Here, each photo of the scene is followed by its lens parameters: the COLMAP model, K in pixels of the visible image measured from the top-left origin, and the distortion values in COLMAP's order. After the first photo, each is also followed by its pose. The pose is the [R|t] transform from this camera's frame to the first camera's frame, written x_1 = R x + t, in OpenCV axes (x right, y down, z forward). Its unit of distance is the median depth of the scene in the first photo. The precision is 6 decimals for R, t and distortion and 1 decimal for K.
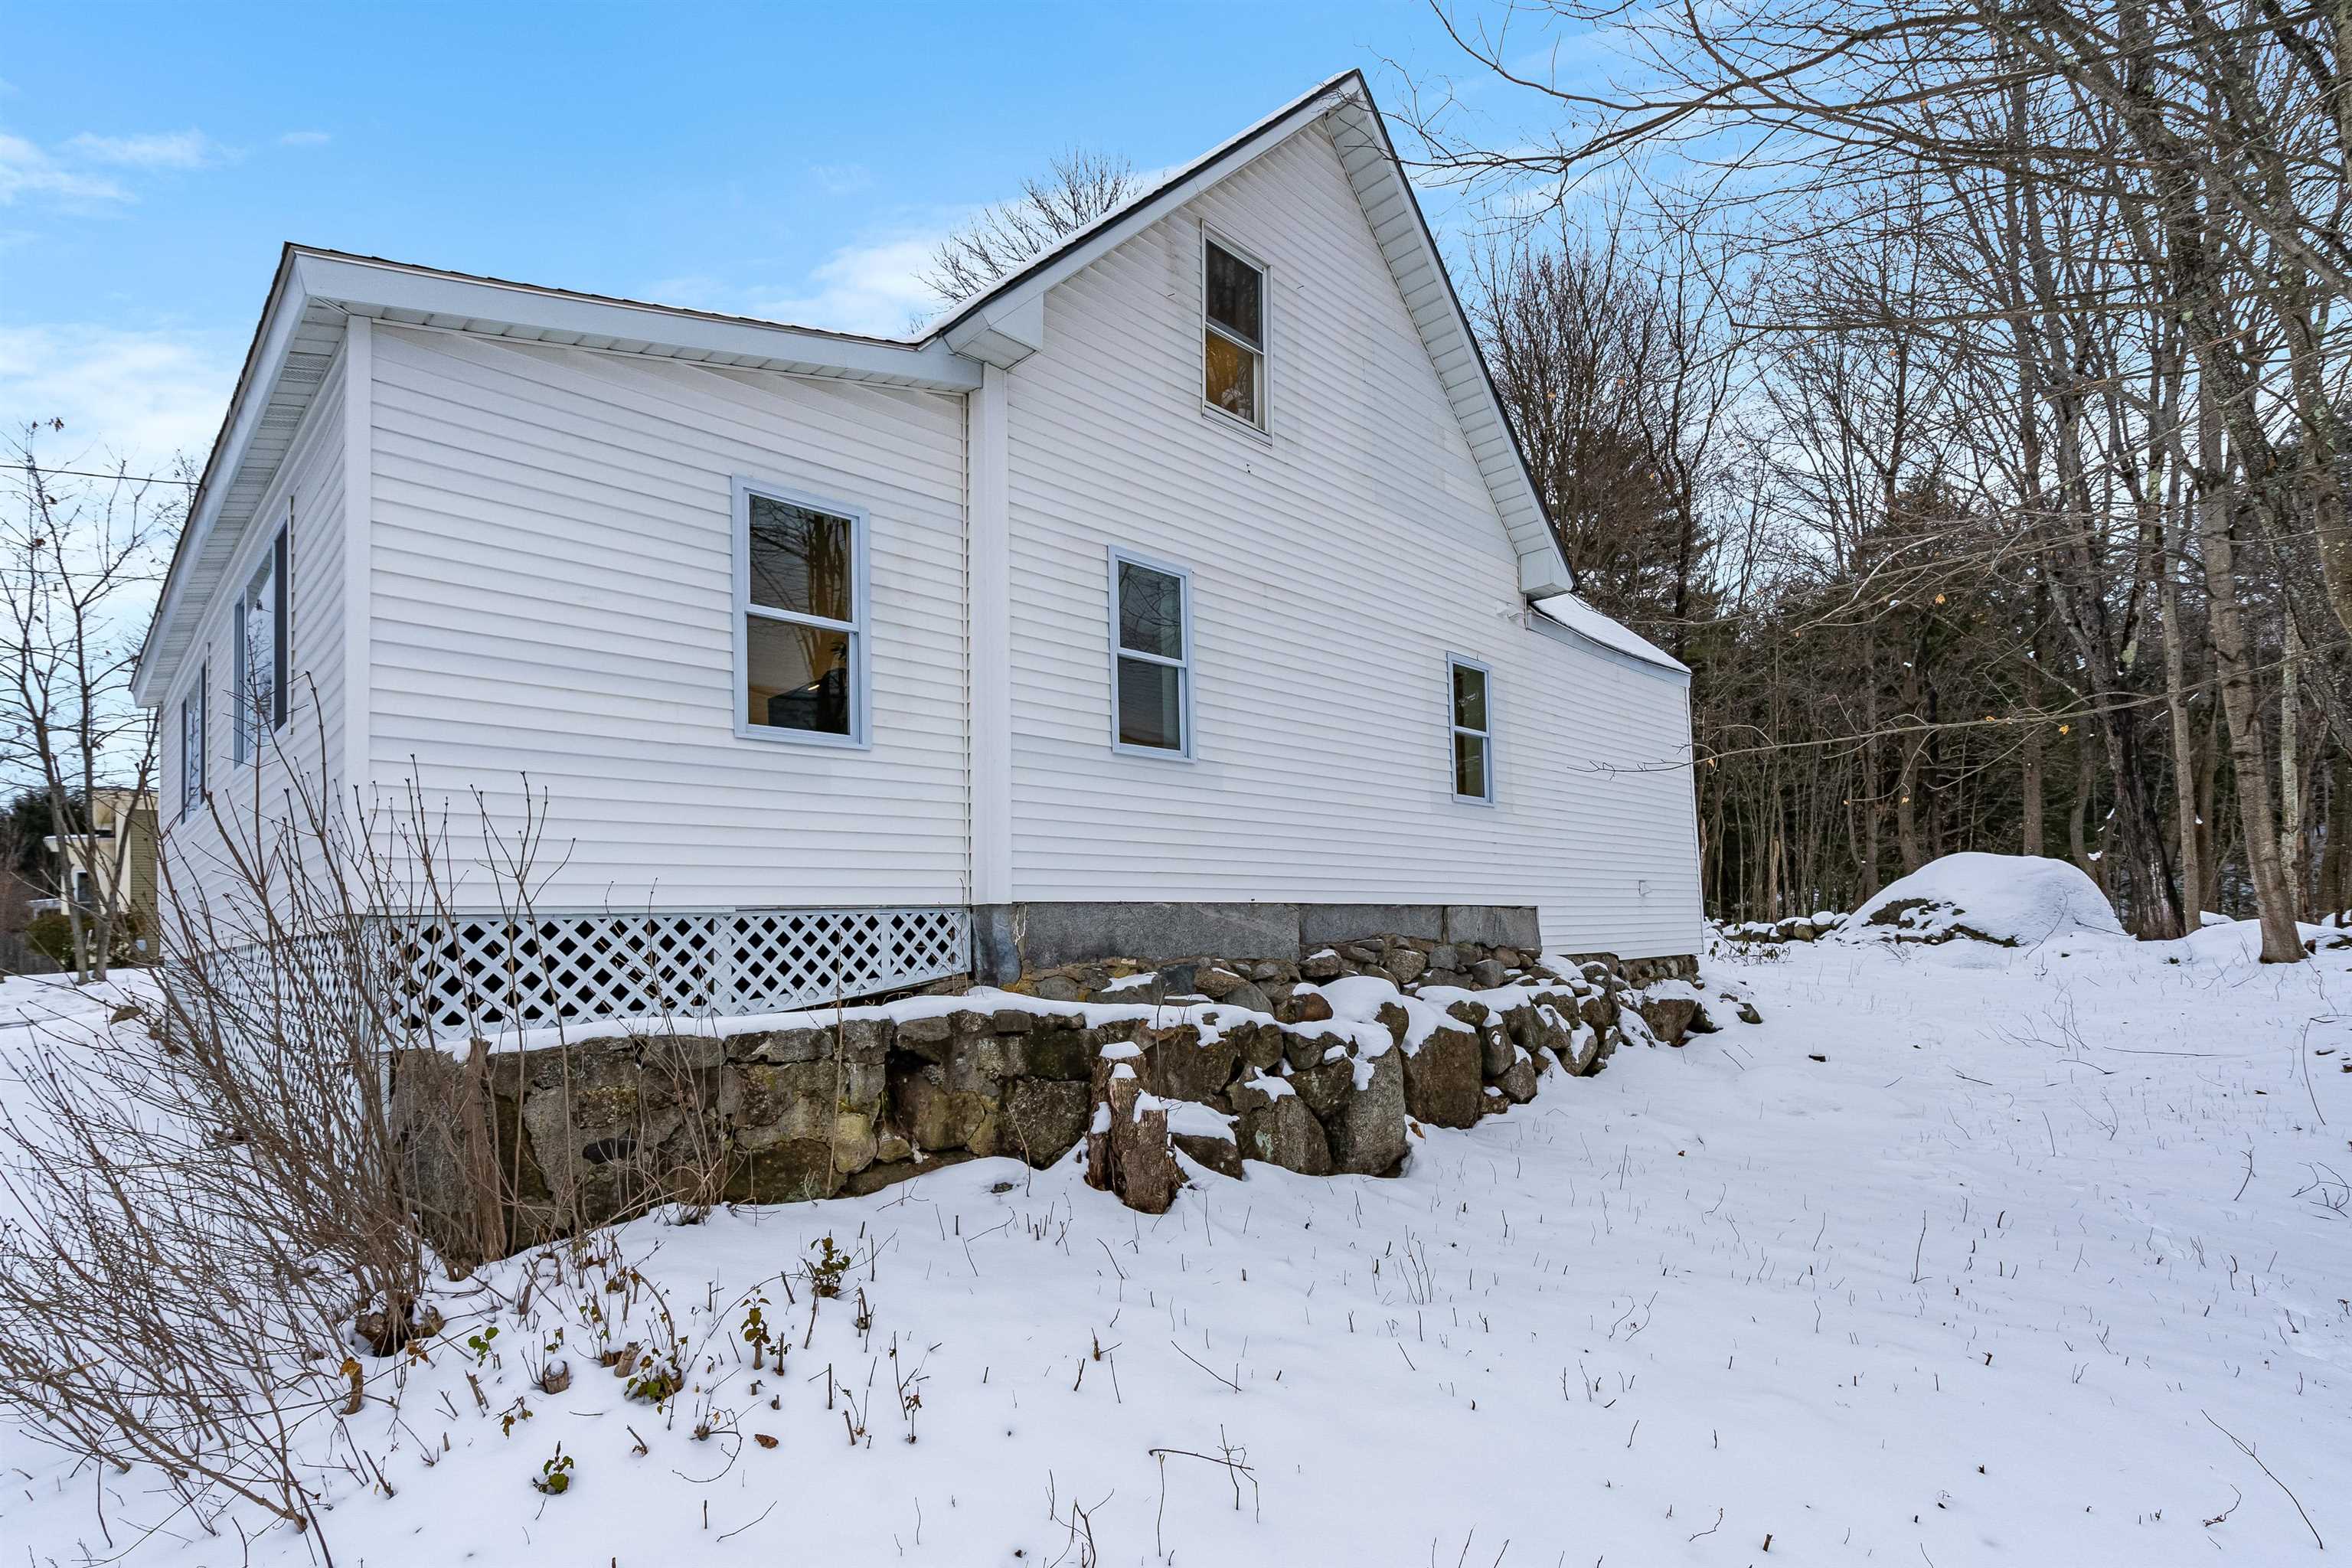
lens RADIAL K [[1137.7, 0, 1146.7], [0, 1137.7, 883.6], [0, 0, 1]] dist [0.010643, -0.001275]
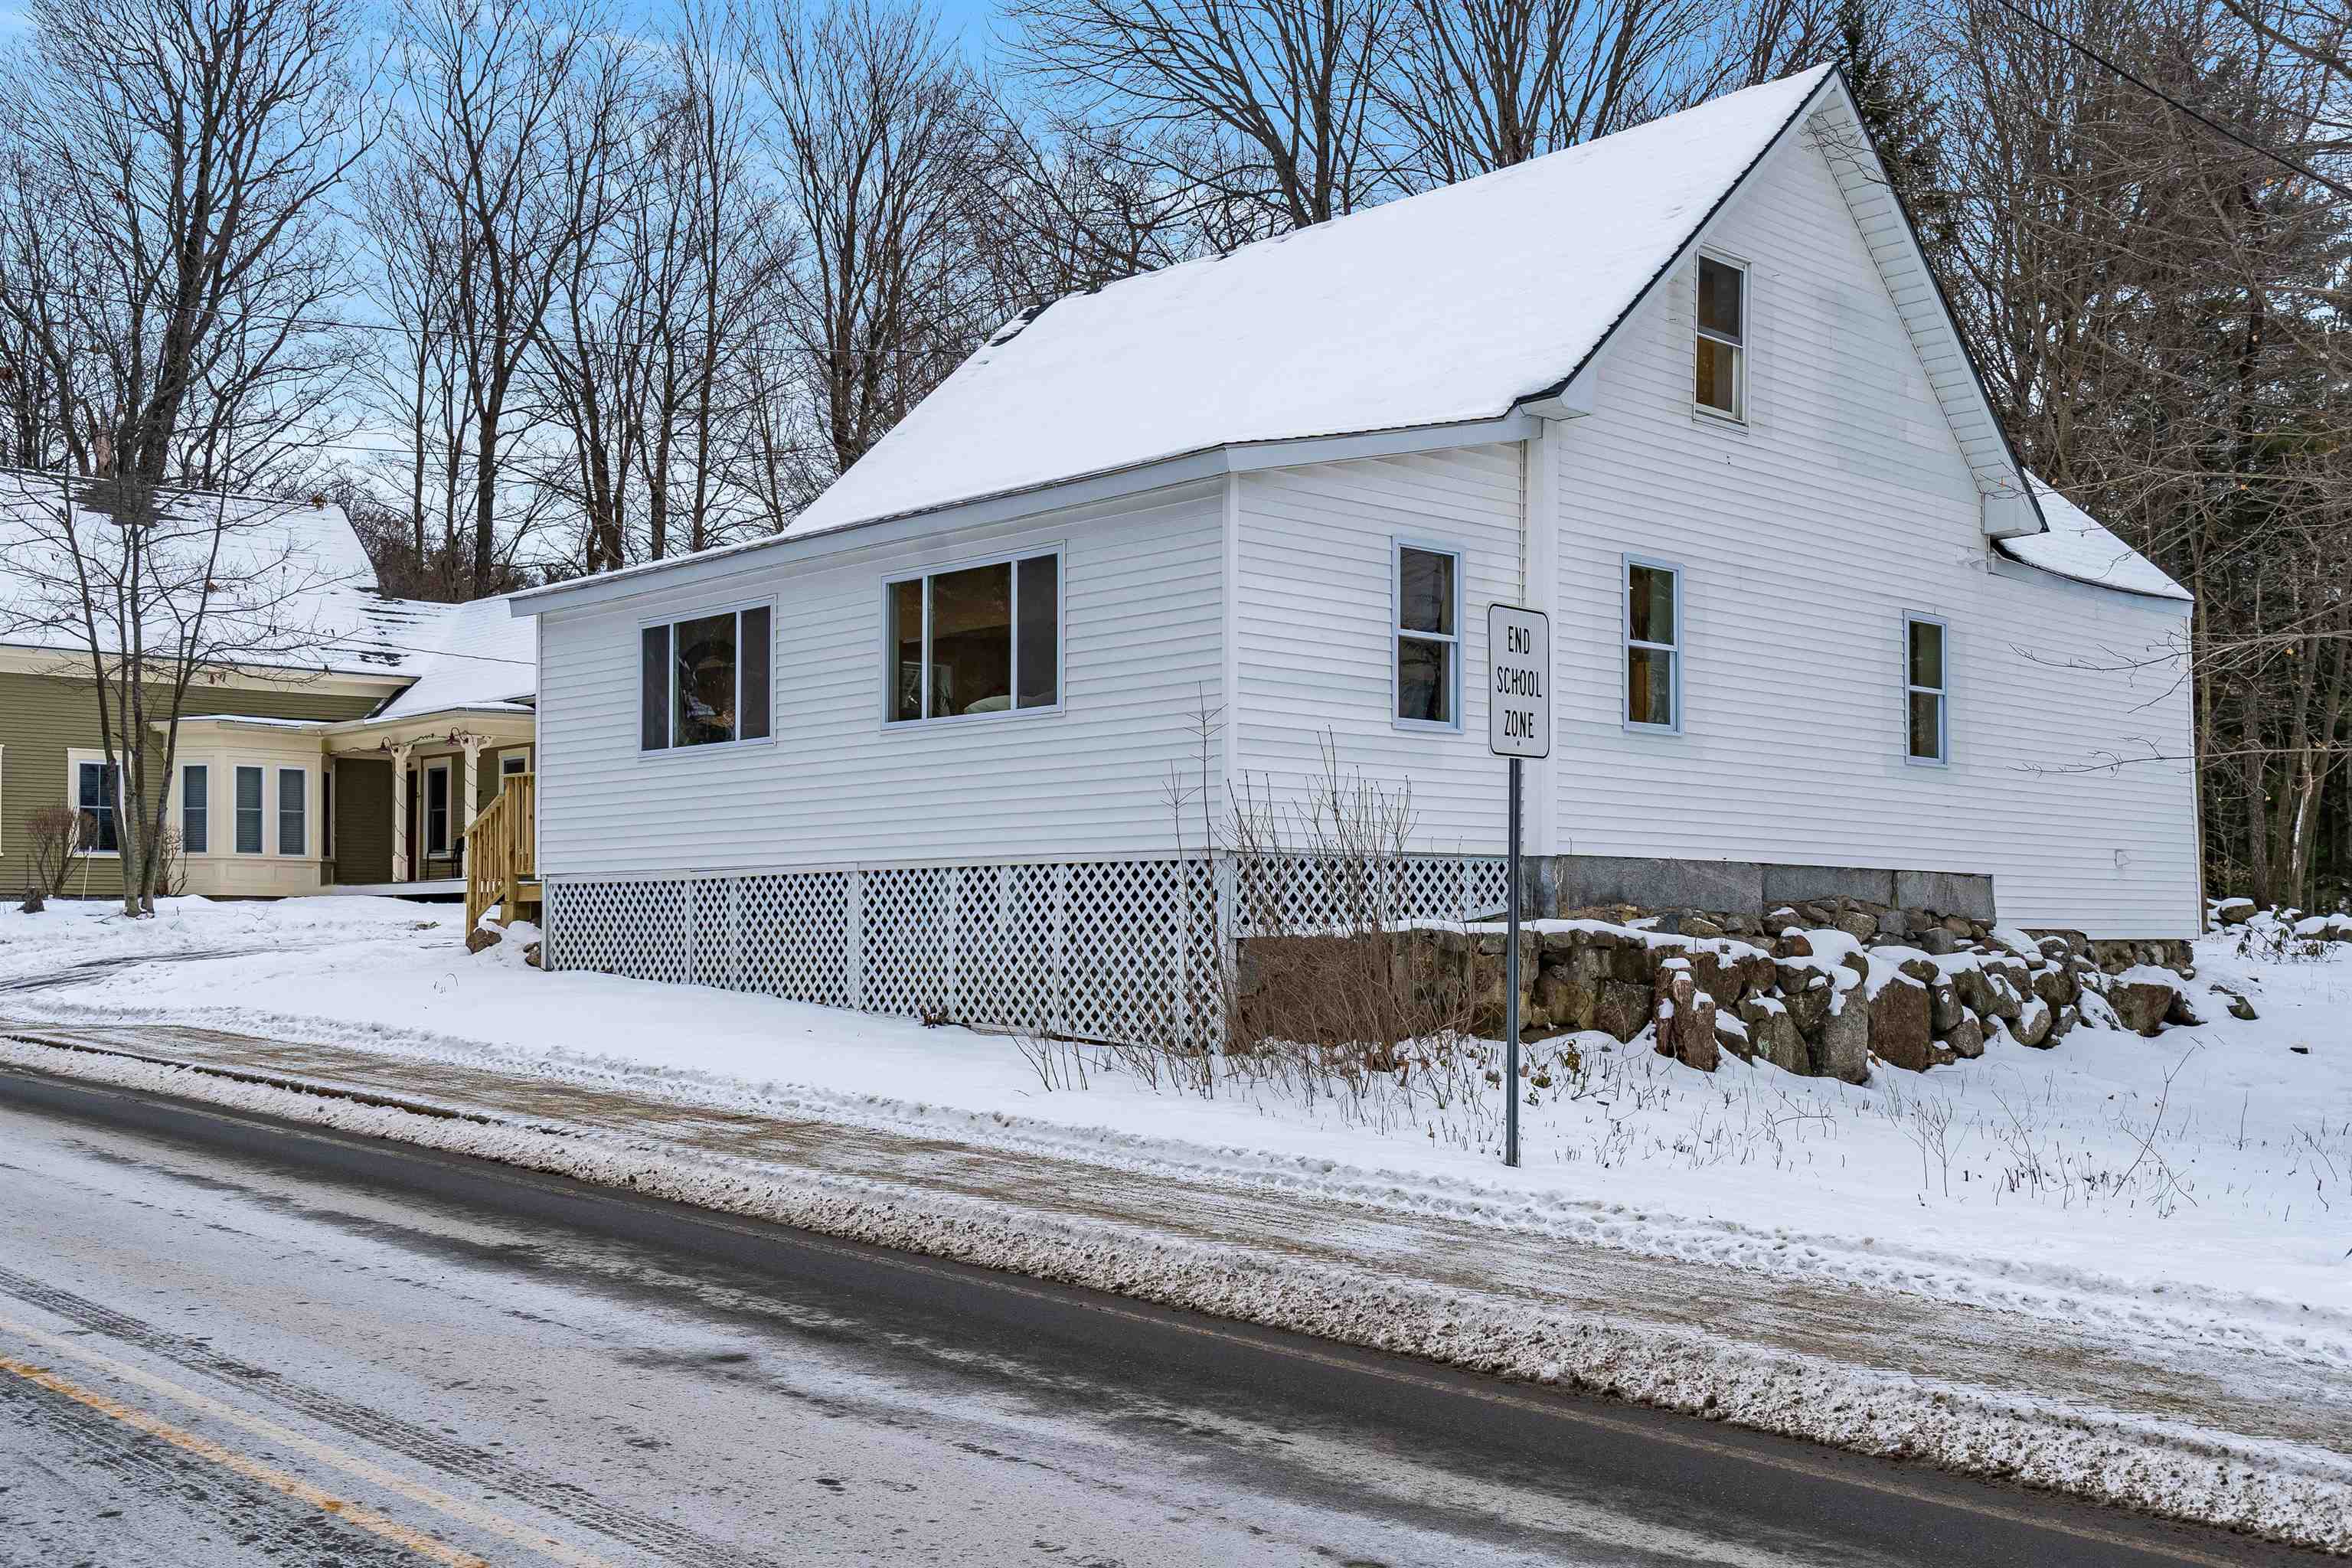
lens RADIAL K [[2422.8, 0, 1176.6], [0, 2422.8, 779.8], [0, 0, 1]] dist [0.059291, 0.000000]
pose [[0.999510, 0.030316, -0.007793, -0.440228], [-0.030420, 0.999445, -0.013546, -0.014440], [0.007378, 0.013777, 0.999878, -1.417034]]
